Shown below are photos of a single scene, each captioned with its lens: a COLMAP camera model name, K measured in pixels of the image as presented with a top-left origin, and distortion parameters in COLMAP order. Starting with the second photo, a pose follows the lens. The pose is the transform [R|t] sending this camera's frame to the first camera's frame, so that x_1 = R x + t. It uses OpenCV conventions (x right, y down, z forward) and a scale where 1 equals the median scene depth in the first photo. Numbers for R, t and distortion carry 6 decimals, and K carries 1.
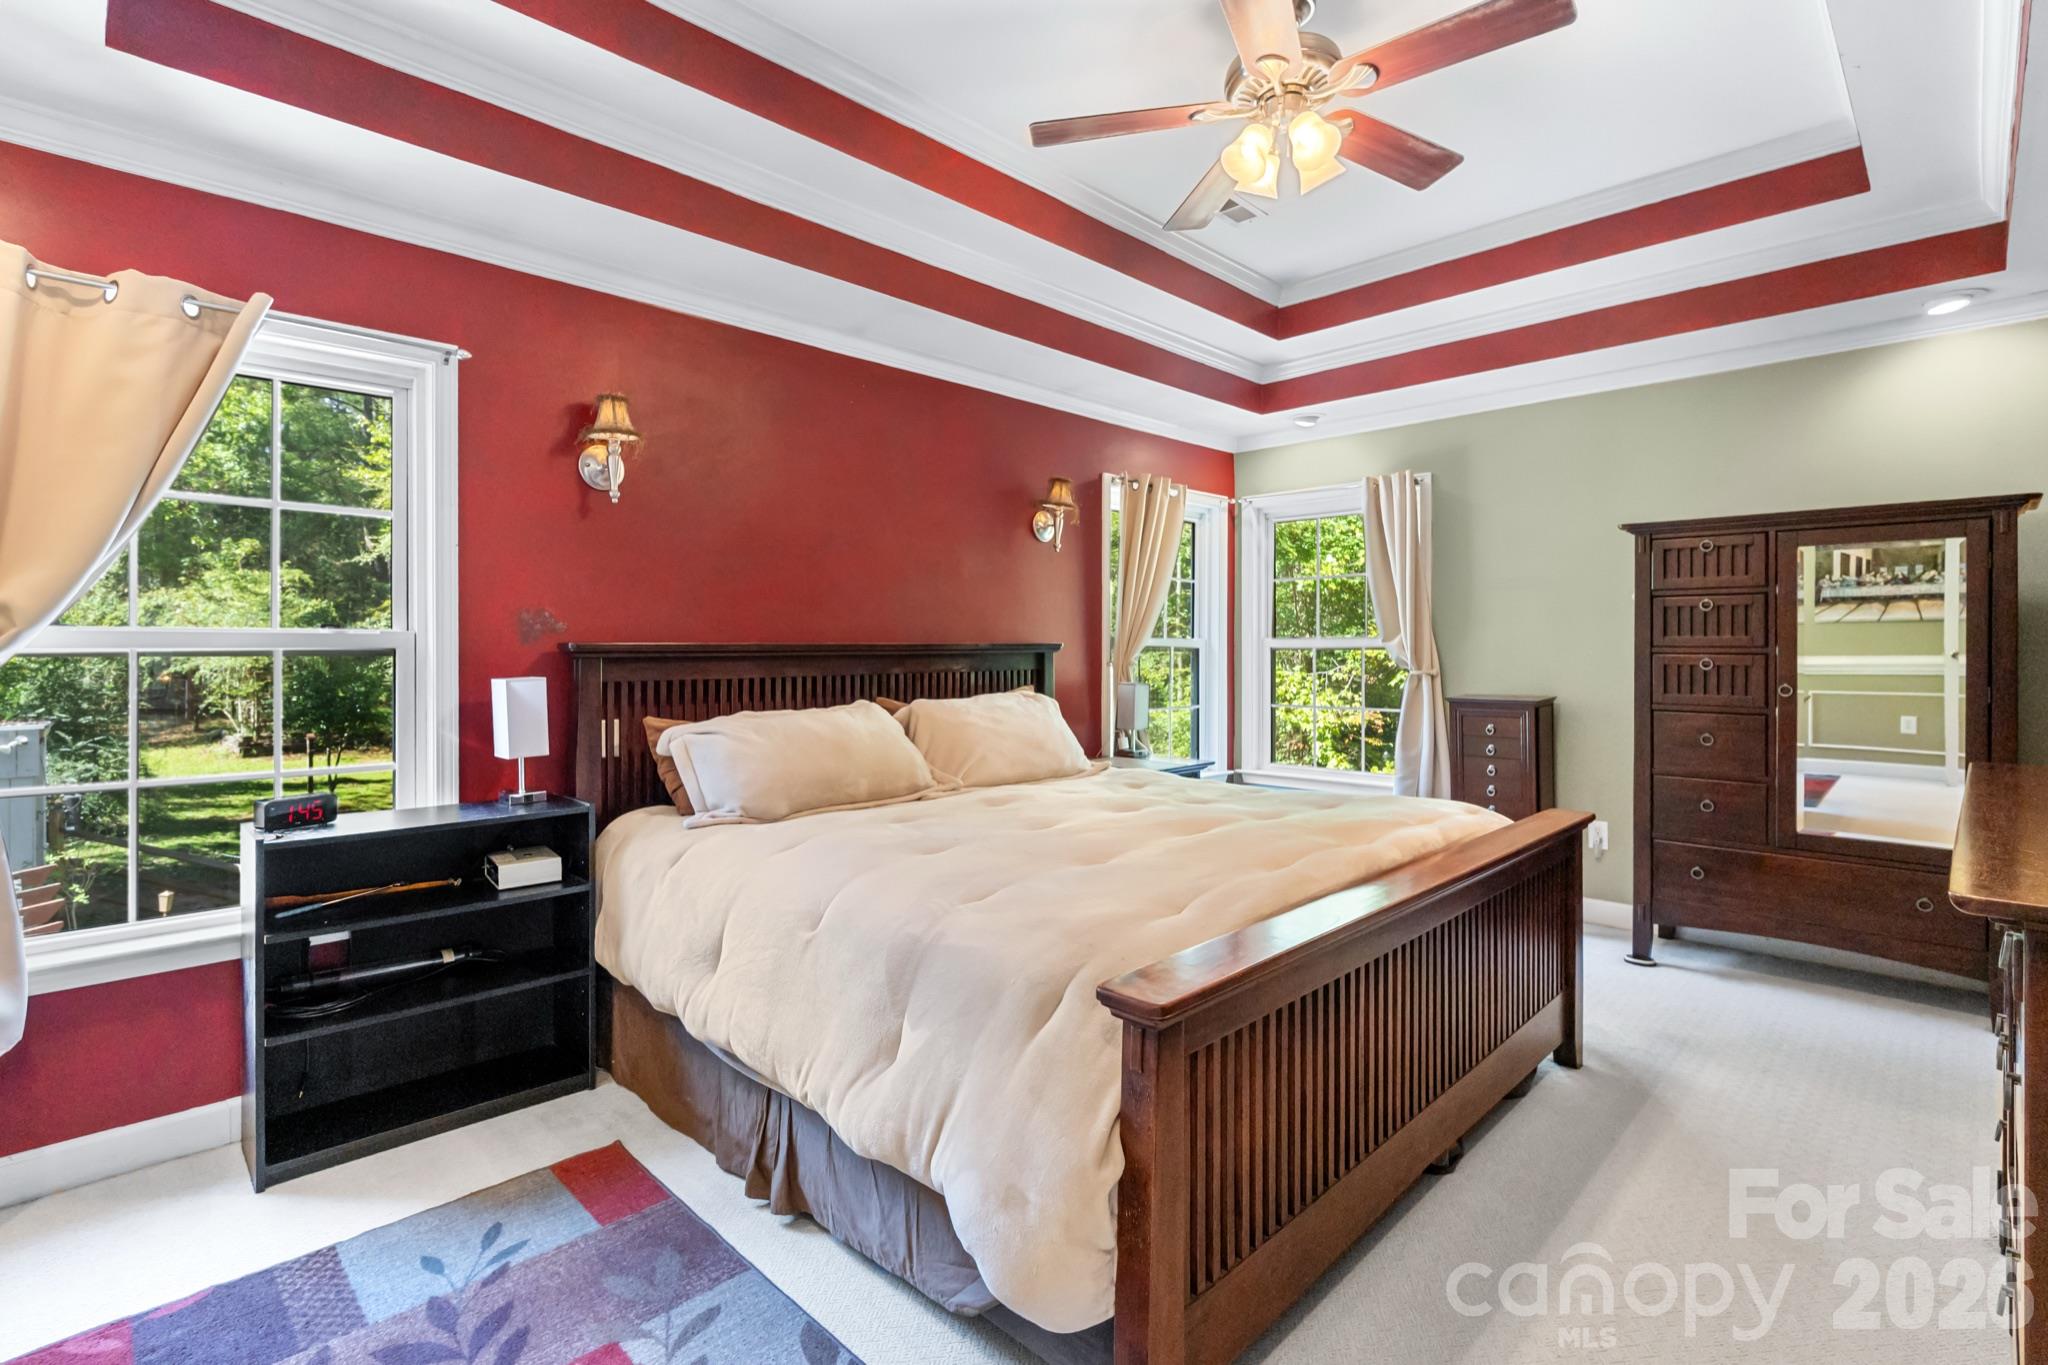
lens RADIAL K [[962.3, 0, 1021.2], [0, 962.3, 665.2], [0, 0, 1]] dist [0.003144, -0.002224]
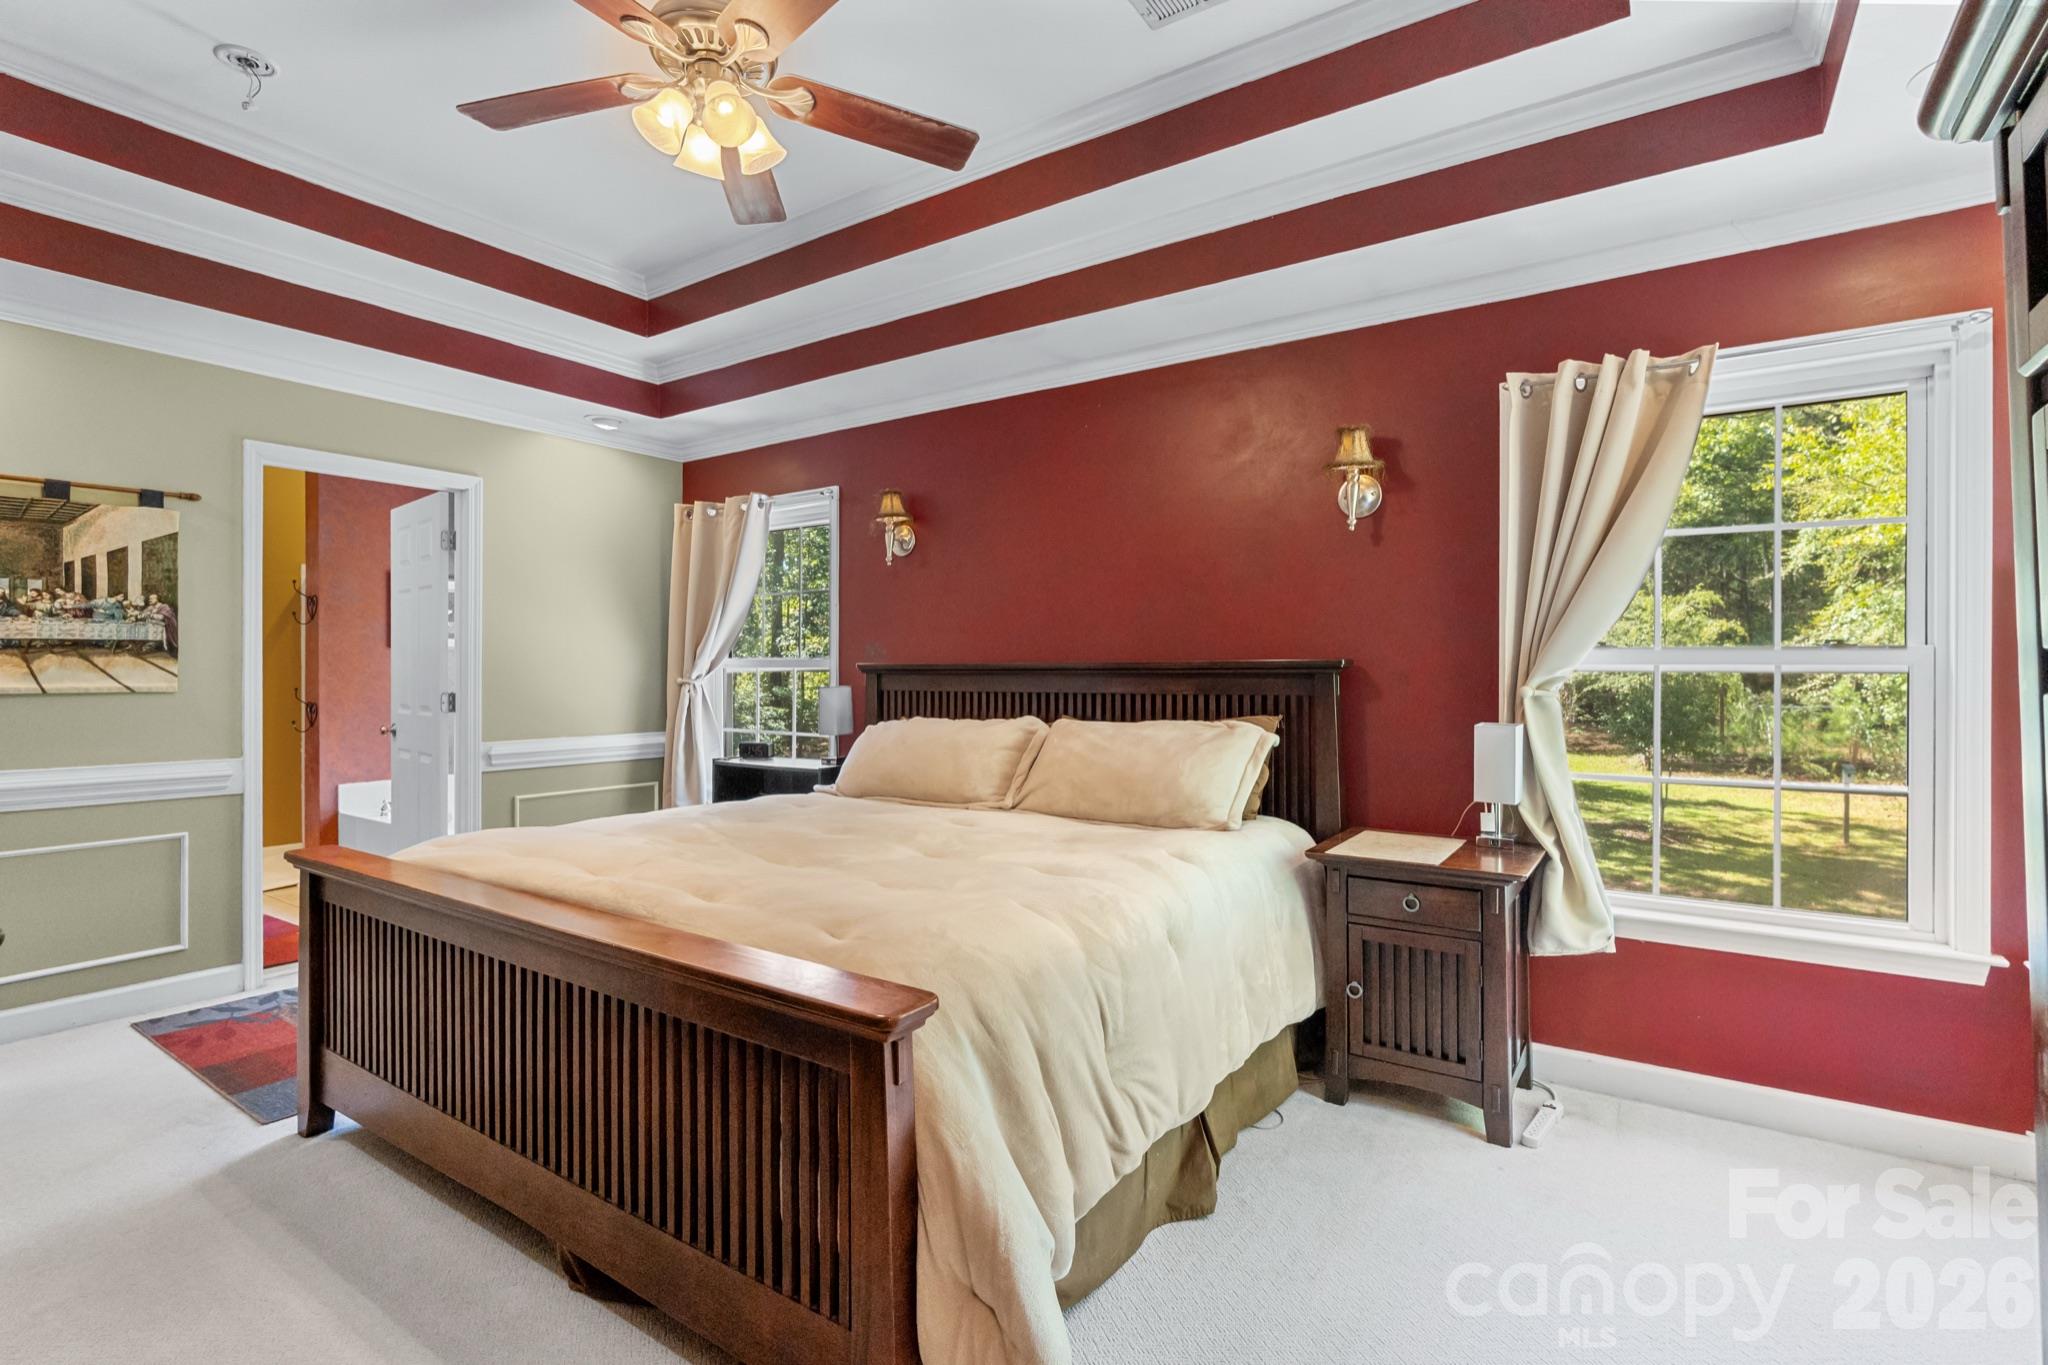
lens RADIAL K [[962.3, 0, 1022.5], [0, 962.3, 674.4], [0, 0, 1]] dist [0.003144, -0.002224]
pose [[0.177332, 0.006032, -0.984133, 0.760893], [-0.018804, 0.999819, 0.002740, -0.010442], [0.983971, 0.018020, 0.177413, 0.702082]]
